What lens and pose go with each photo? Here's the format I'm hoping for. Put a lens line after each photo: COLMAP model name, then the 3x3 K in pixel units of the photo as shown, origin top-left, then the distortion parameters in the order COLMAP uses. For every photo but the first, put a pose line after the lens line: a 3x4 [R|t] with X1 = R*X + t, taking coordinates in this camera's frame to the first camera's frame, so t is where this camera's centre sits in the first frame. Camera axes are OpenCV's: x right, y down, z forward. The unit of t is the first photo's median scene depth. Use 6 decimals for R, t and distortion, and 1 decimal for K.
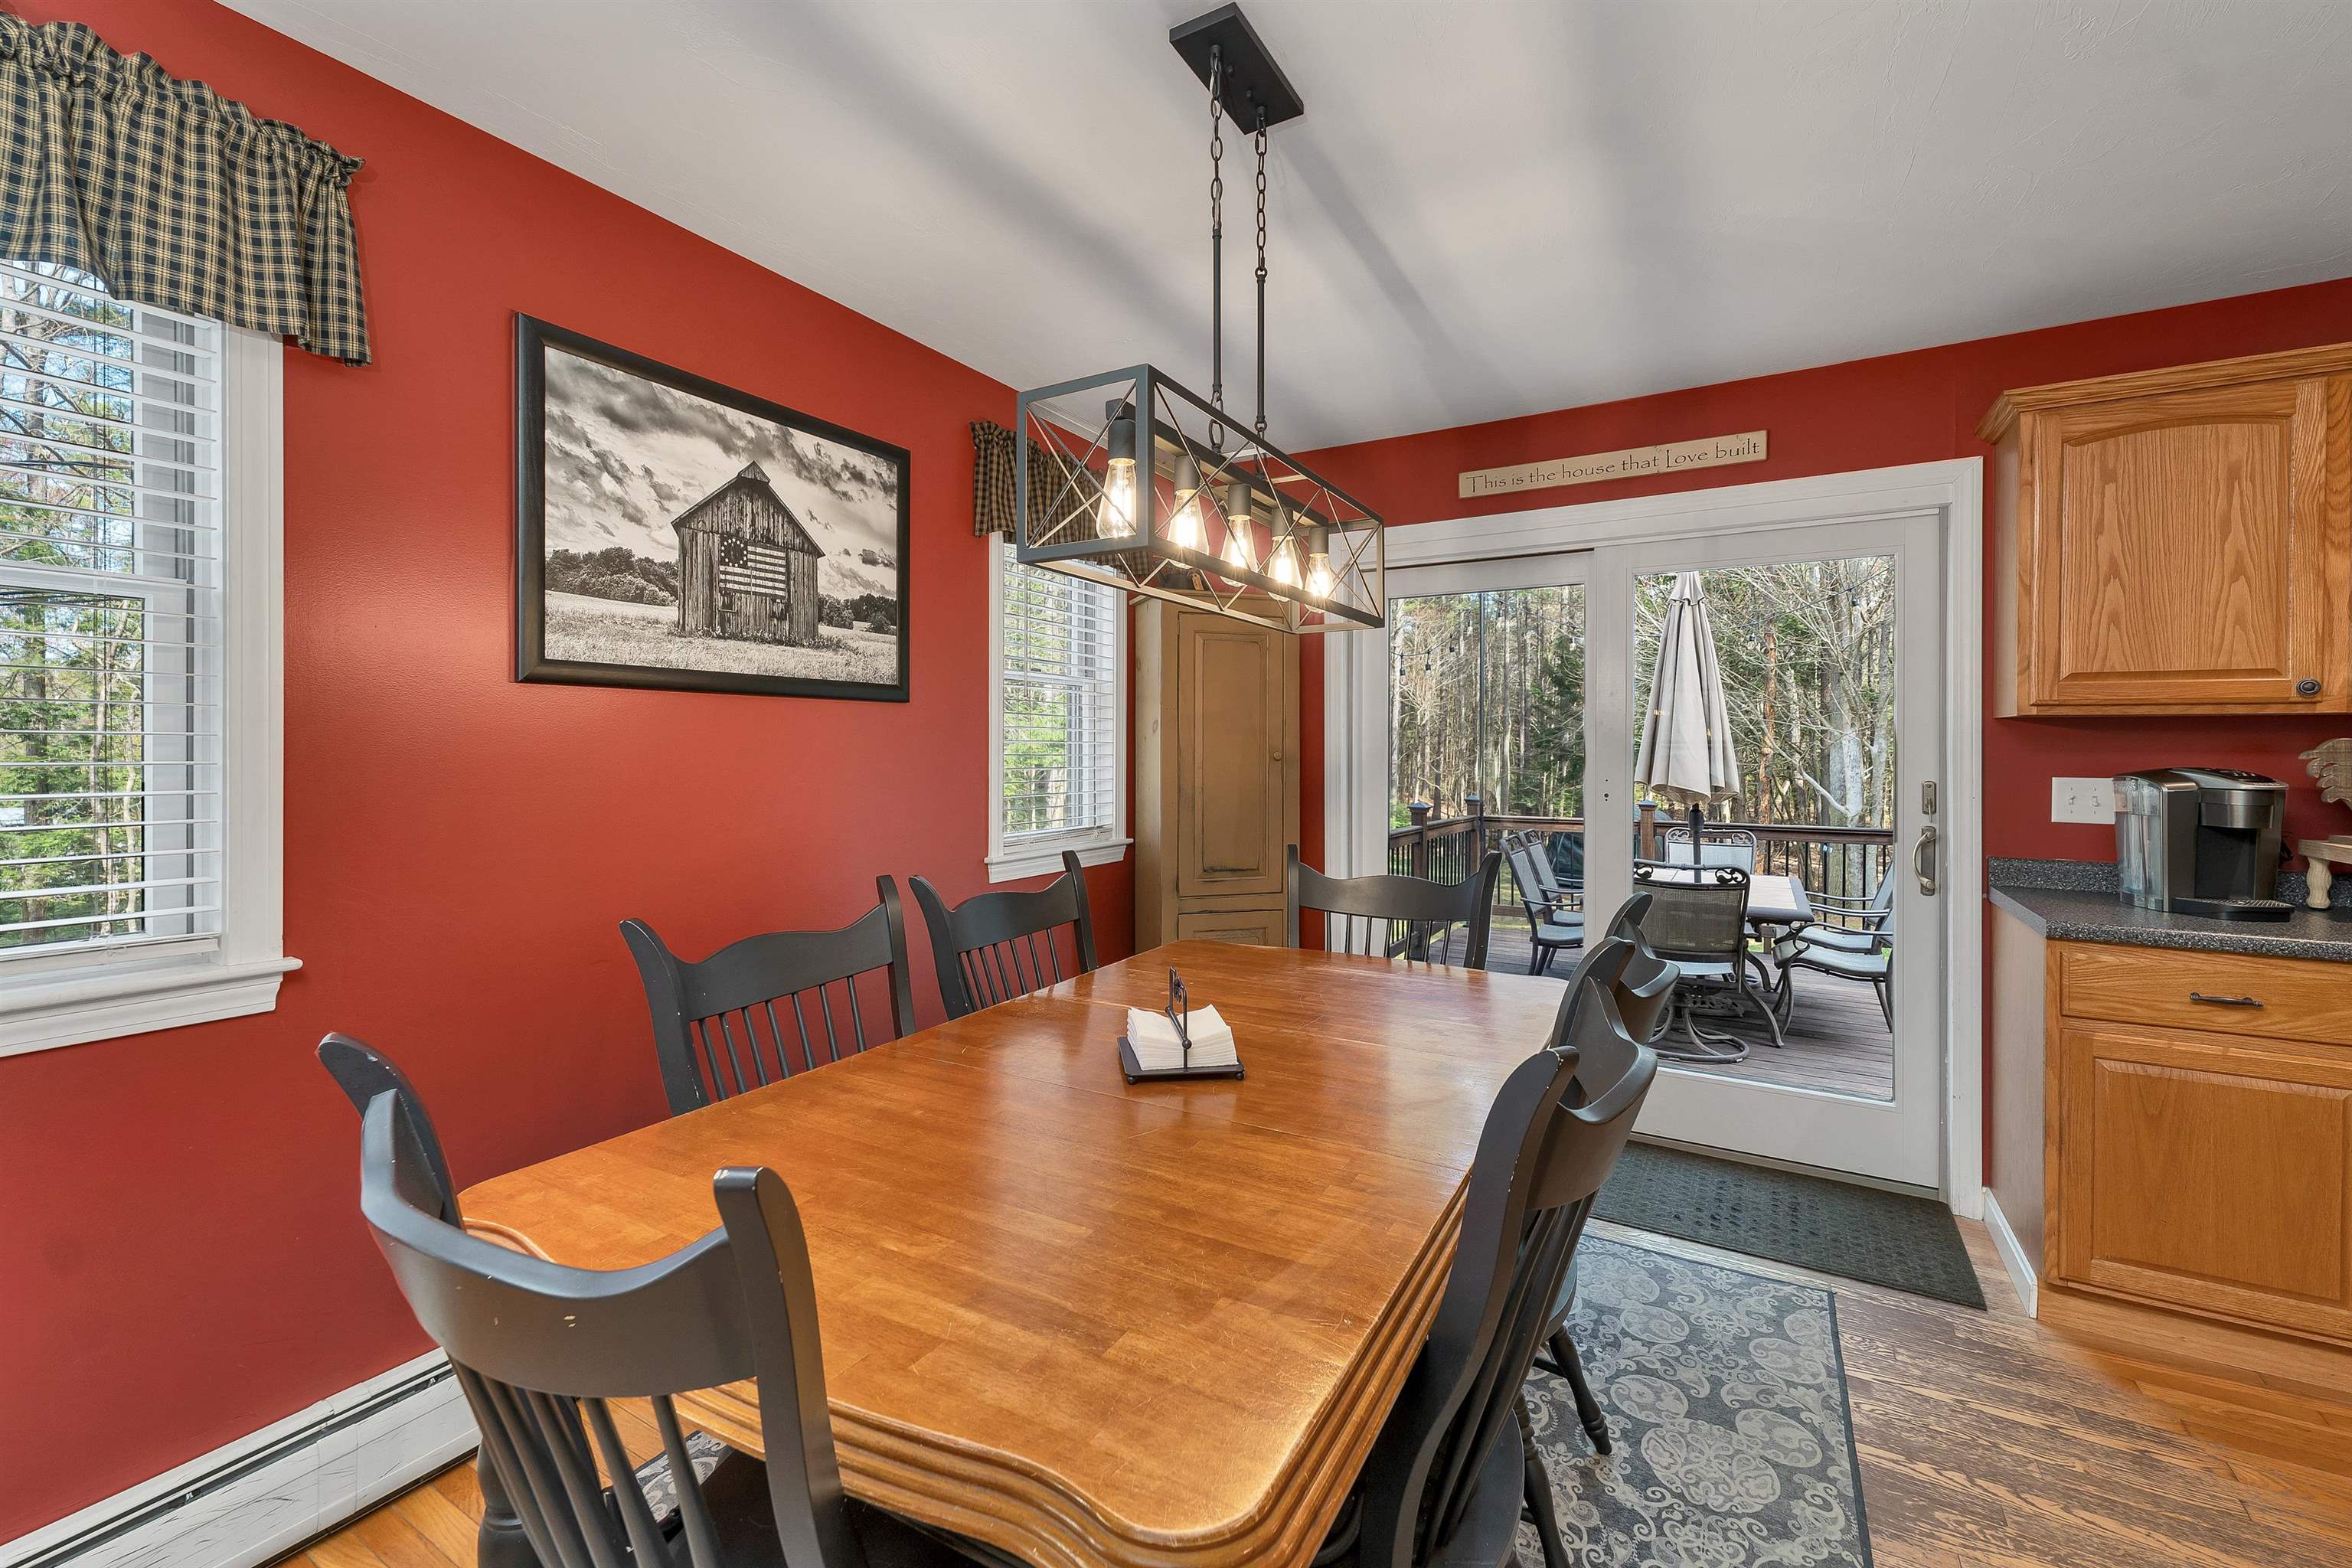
lens RADIAL K [[971.9, 0, 1158.0], [0, 971.9, 749.1], [0, 0, 1]] dist [0.002796, -0.000805]
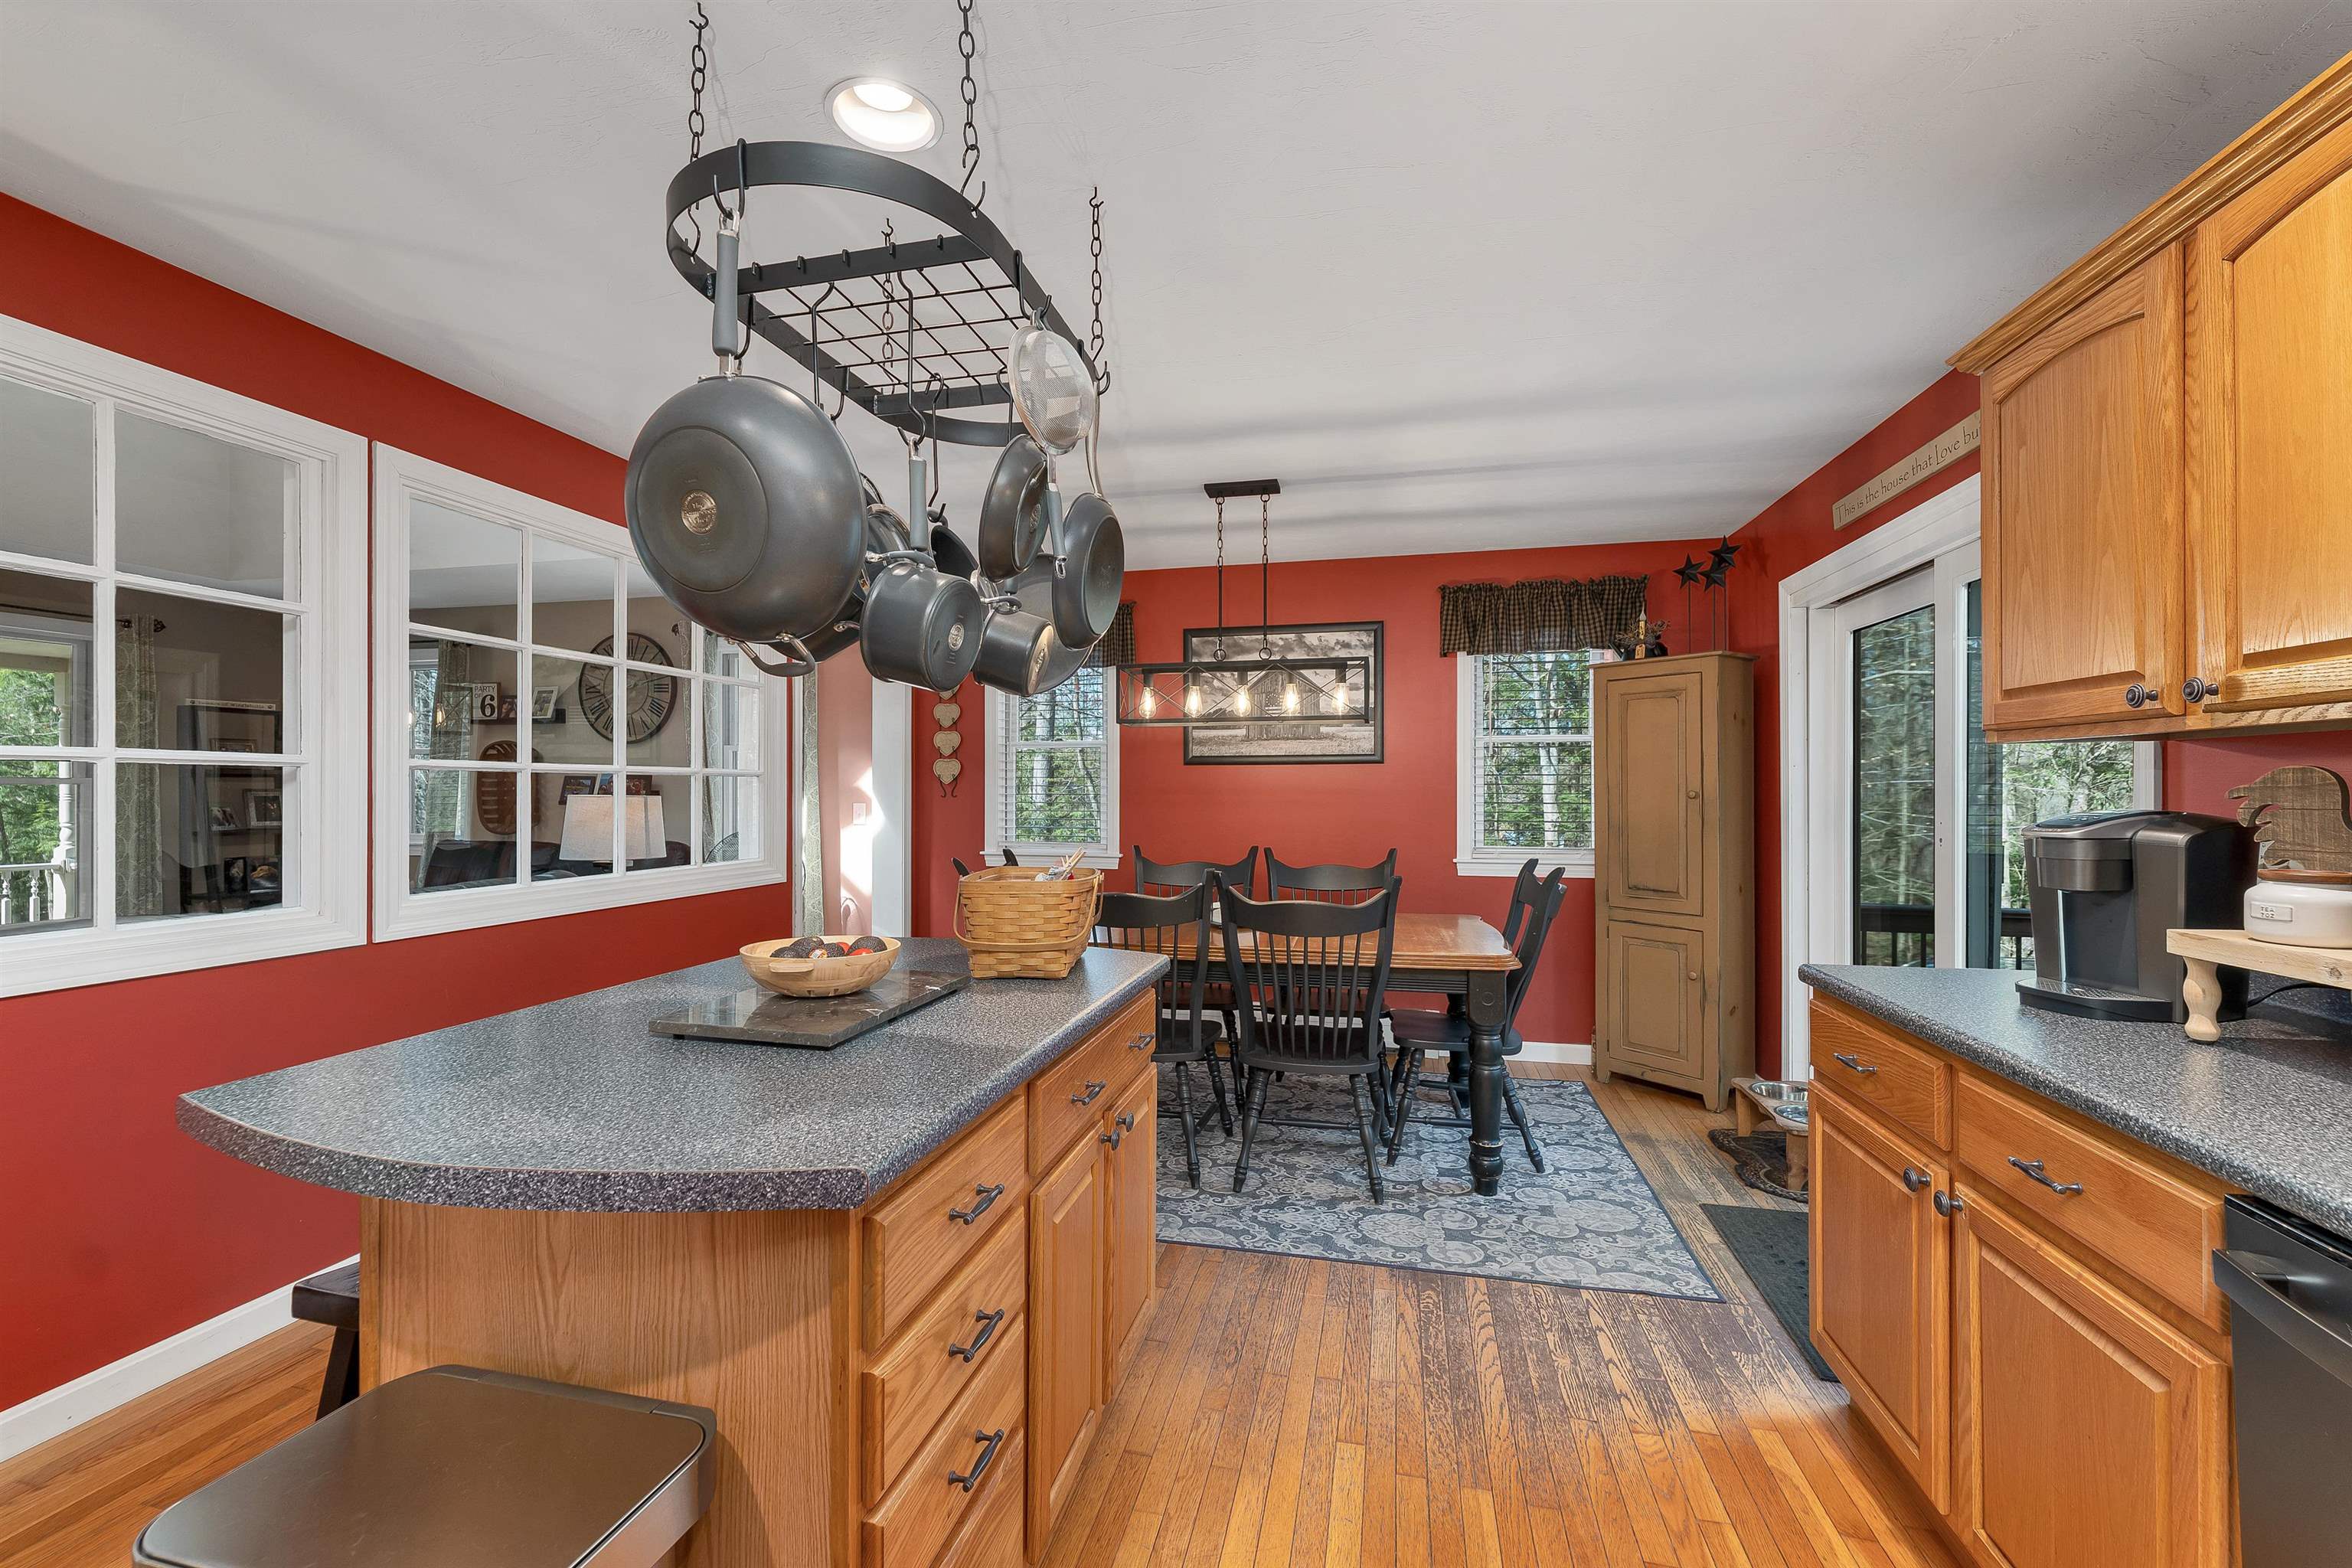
lens RADIAL K [[971.9, 0, 1161.5], [0, 971.9, 783.1], [0, 0, 1]] dist [0.002796, -0.000805]
pose [[0.300728, -0.009624, -0.953662, 1.517061], [0.000105, 0.999949, -0.010058, 0.006657], [0.953710, 0.002925, 0.300713, 0.101160]]
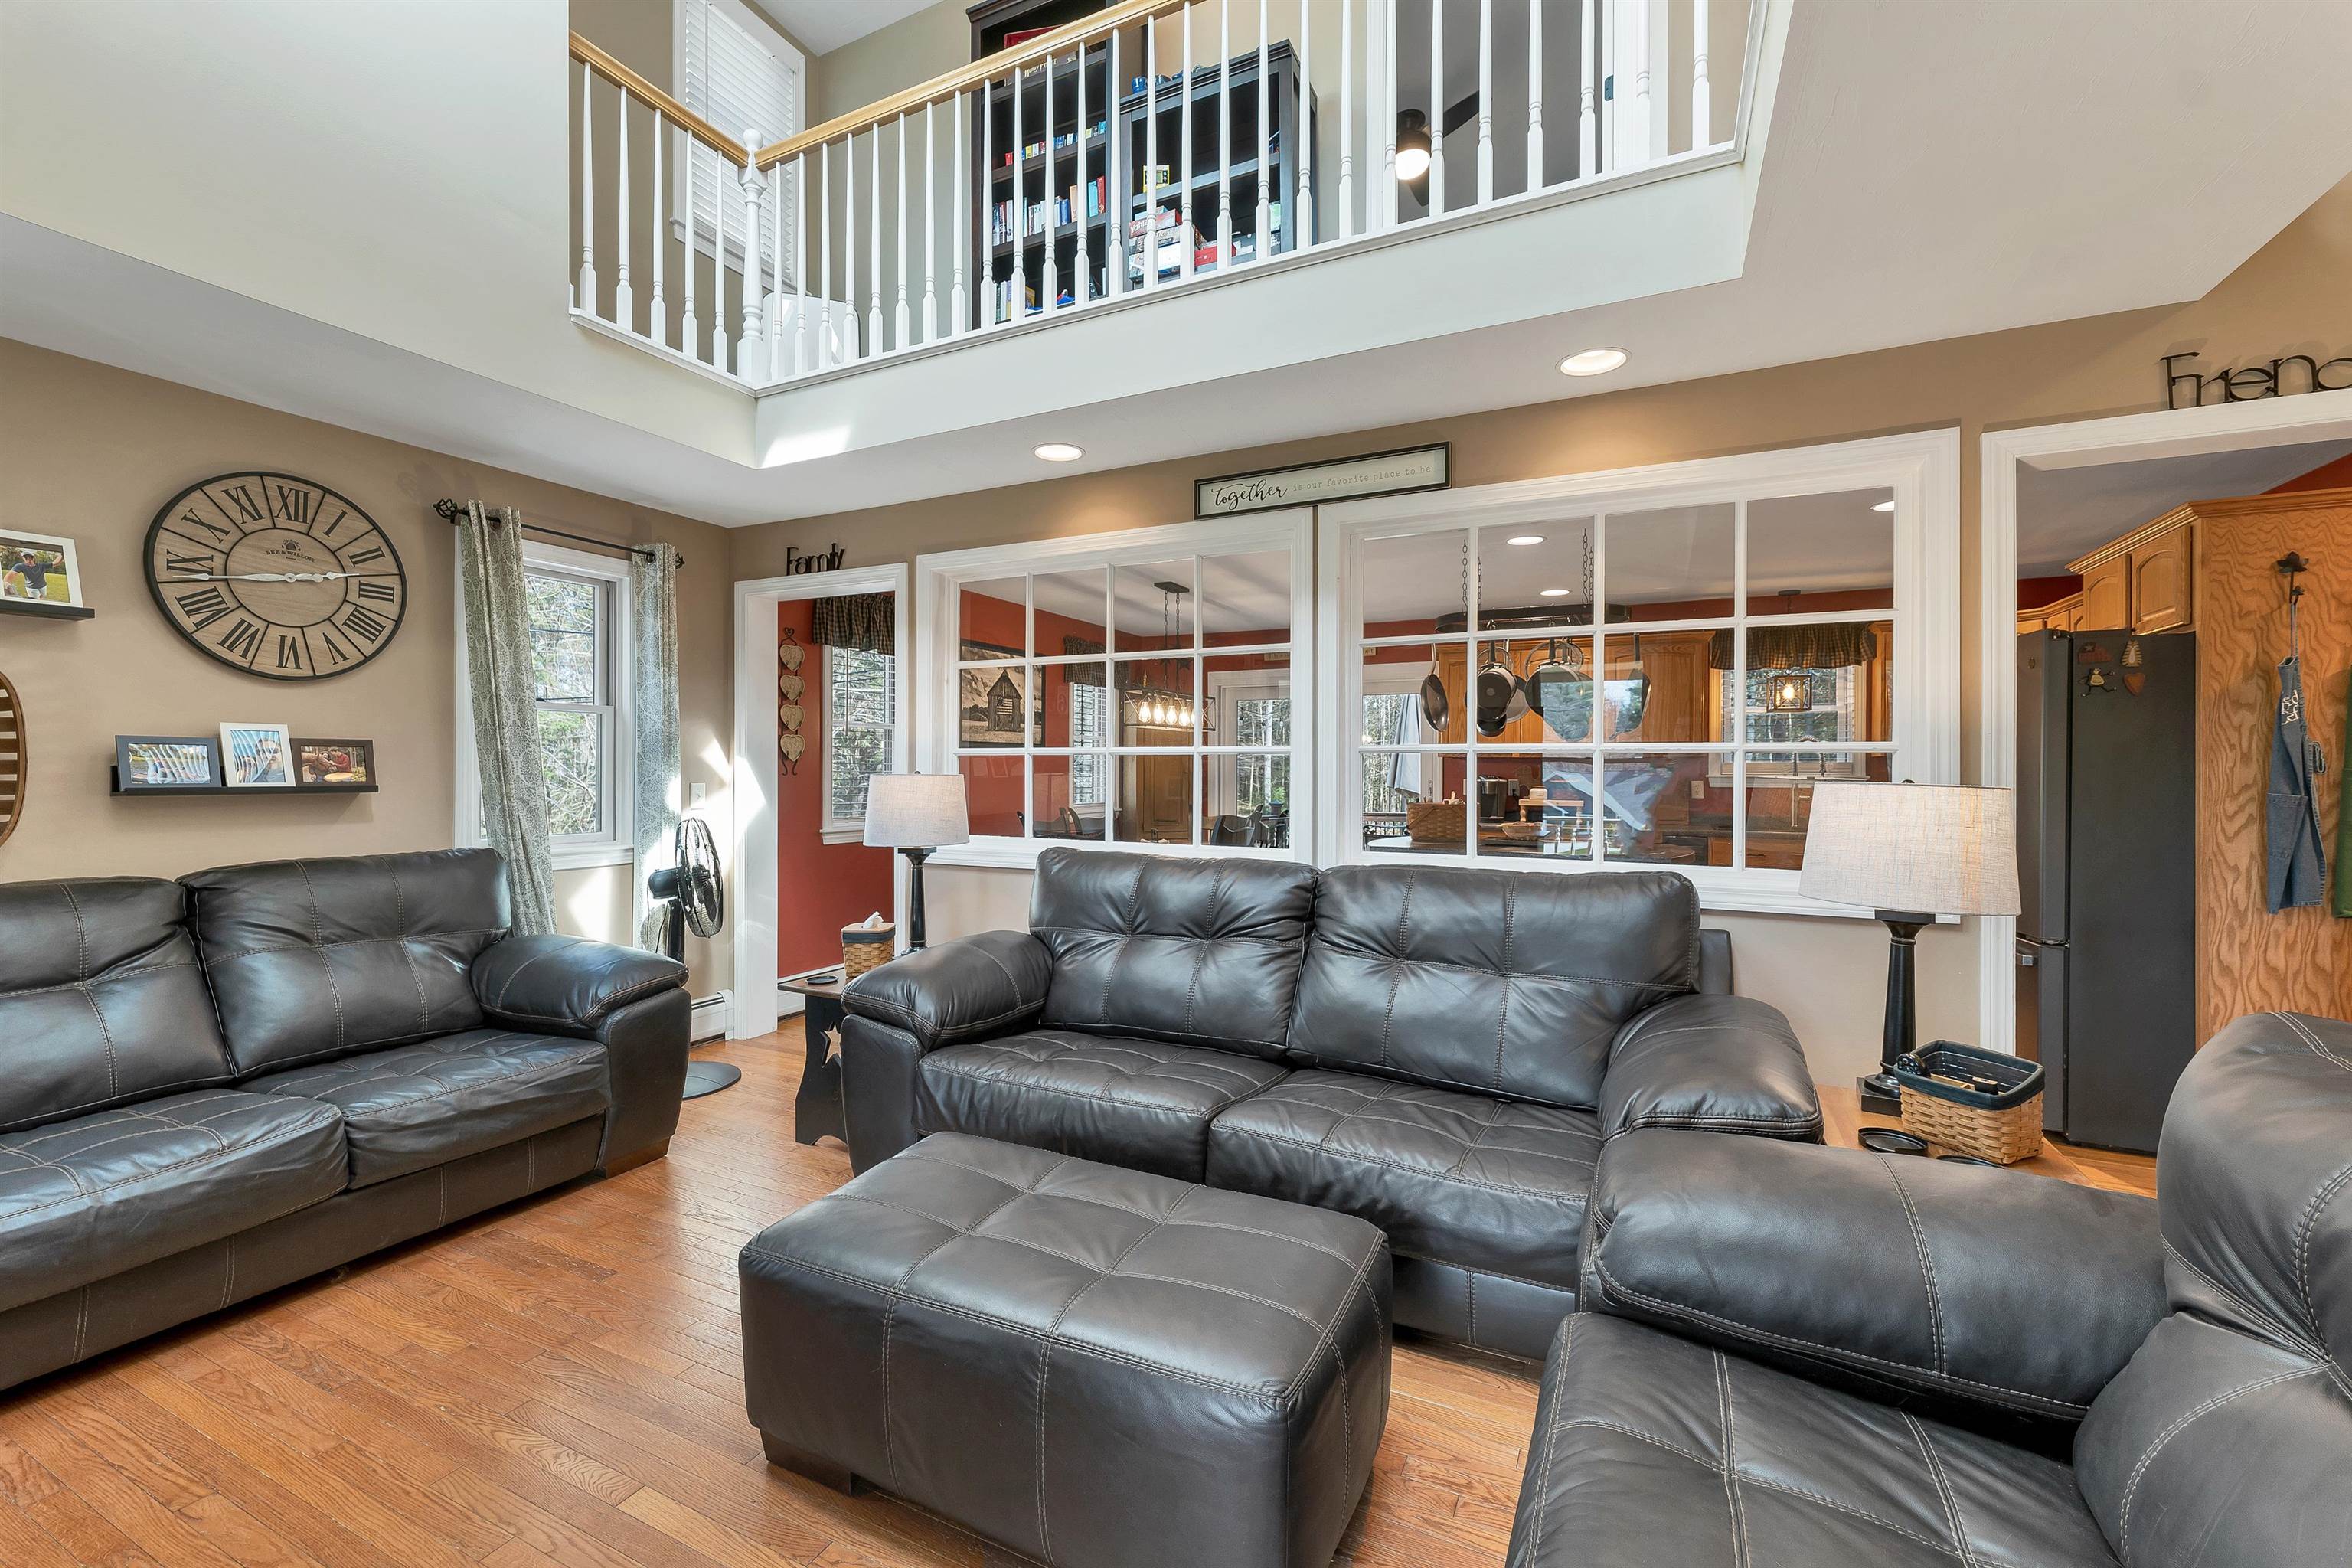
lens RADIAL K [[971.9, 0, 1168.6], [0, 971.9, 775.1], [0, 0, 1]] dist [0.002796, -0.000805]
pose [[0.996691, 0.000013, 0.081282, -0.162590], [-0.000462, 0.999985, 0.005505, 0.003371], [-0.081281, -0.005524, 0.996676, -1.903493]]
